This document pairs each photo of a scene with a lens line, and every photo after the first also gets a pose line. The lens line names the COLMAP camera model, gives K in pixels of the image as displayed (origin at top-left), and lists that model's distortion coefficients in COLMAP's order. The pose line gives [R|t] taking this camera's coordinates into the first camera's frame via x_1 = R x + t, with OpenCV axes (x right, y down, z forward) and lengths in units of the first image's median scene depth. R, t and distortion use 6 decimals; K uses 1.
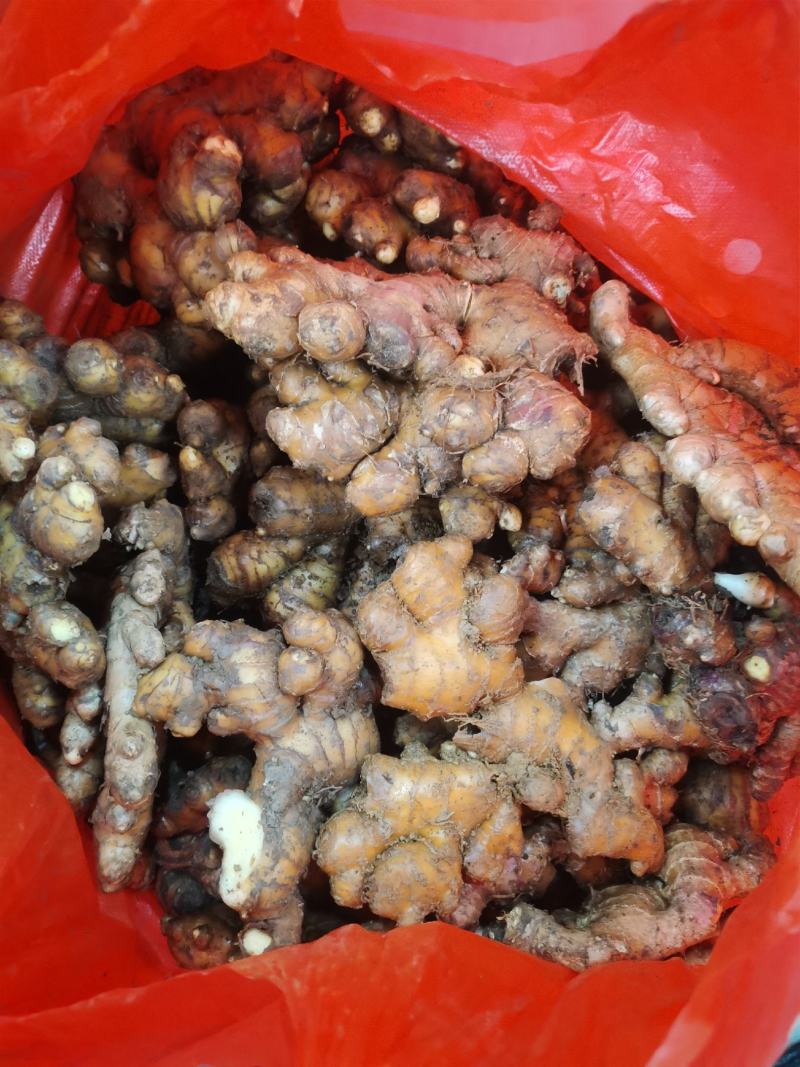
lens RADIAL K [[896.8, 0, 399.0], [0, 896.8, 497.6], [0, 0, 1]] dist [-0.000208, 0.000831]
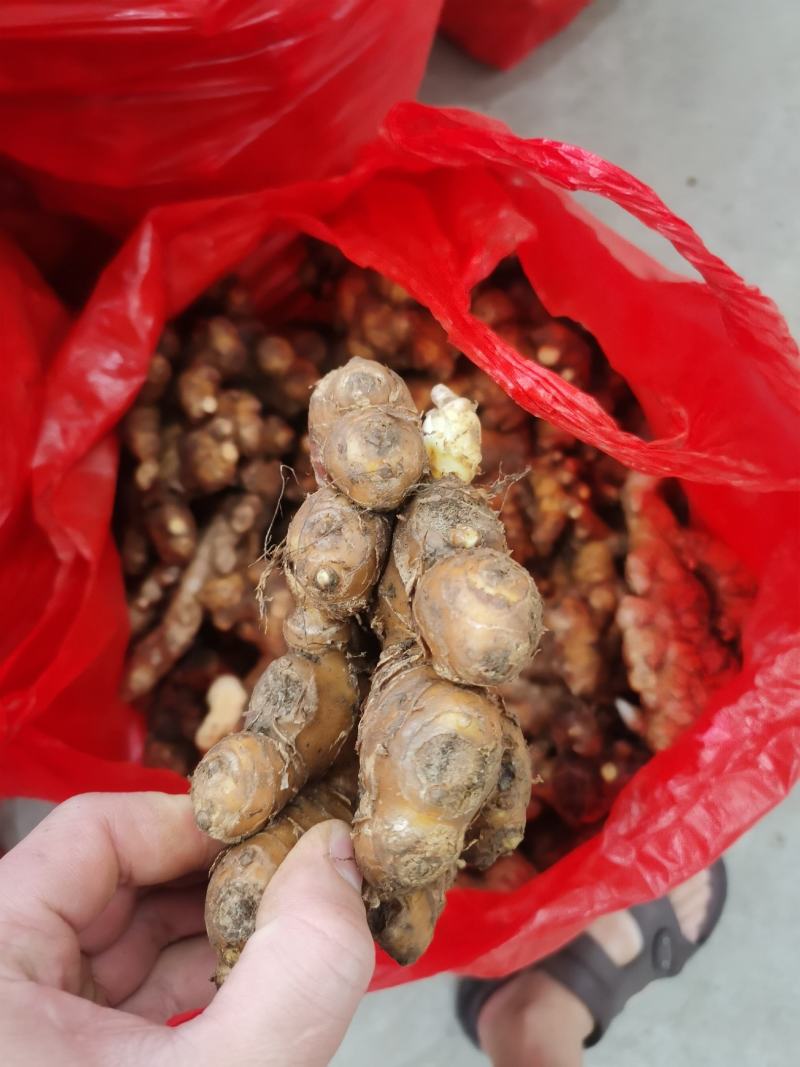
lens RADIAL K [[880.7, 0, 400.0], [0, 880.7, 533.5], [0, 0, 1]] dist [-0.001377, 0.002144]
pose [[0.892851, 0.446542, -0.058453, 0.030206], [-0.441062, 0.893264, 0.086853, -0.111893], [0.090998, -0.051766, 0.994505, -0.346950]]
